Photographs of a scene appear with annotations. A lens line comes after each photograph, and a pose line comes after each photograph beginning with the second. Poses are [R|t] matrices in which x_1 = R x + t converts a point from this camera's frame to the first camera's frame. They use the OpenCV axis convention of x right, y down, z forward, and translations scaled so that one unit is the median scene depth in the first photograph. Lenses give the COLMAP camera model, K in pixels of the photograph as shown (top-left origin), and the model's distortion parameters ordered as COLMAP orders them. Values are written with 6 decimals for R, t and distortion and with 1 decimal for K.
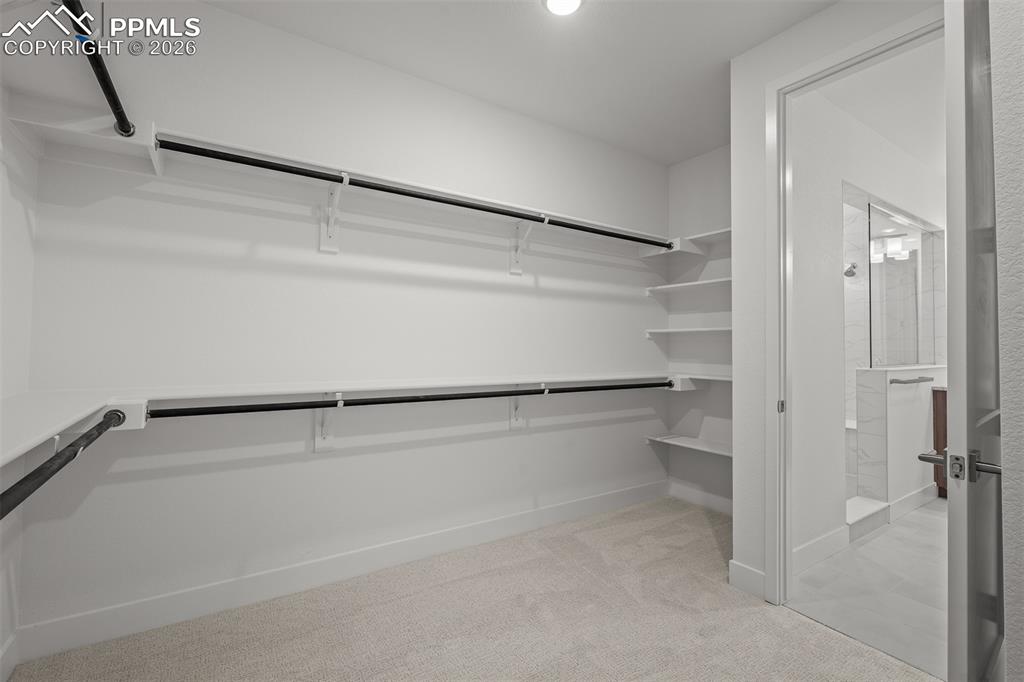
lens RADIAL K [[455.7, 0, 509.8], [0, 455.7, 338.3], [0, 0, 1]] dist [-0.004644, 0.000471]
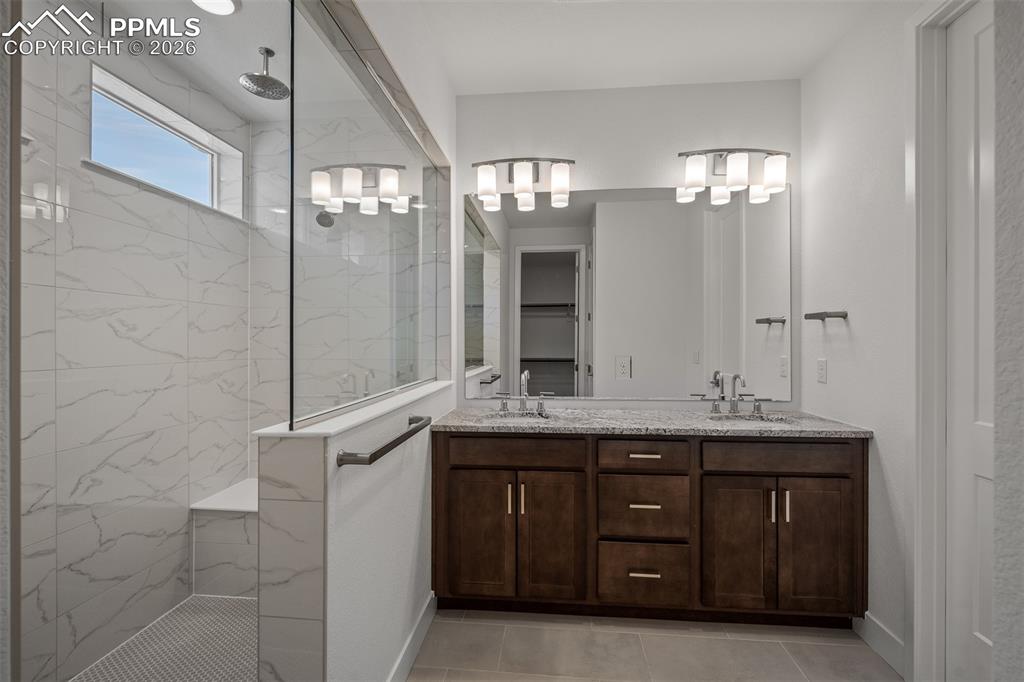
lens RADIAL K [[455.7, 0, 513.2], [0, 455.7, 343.2], [0, 0, 1]] dist [-0.004644, 0.000471]
pose [[0.619040, -0.006165, 0.785335, 0.508973], [-0.016845, 0.999635, 0.021126, -0.008853], [-0.785179, -0.026306, 0.618710, 0.529347]]
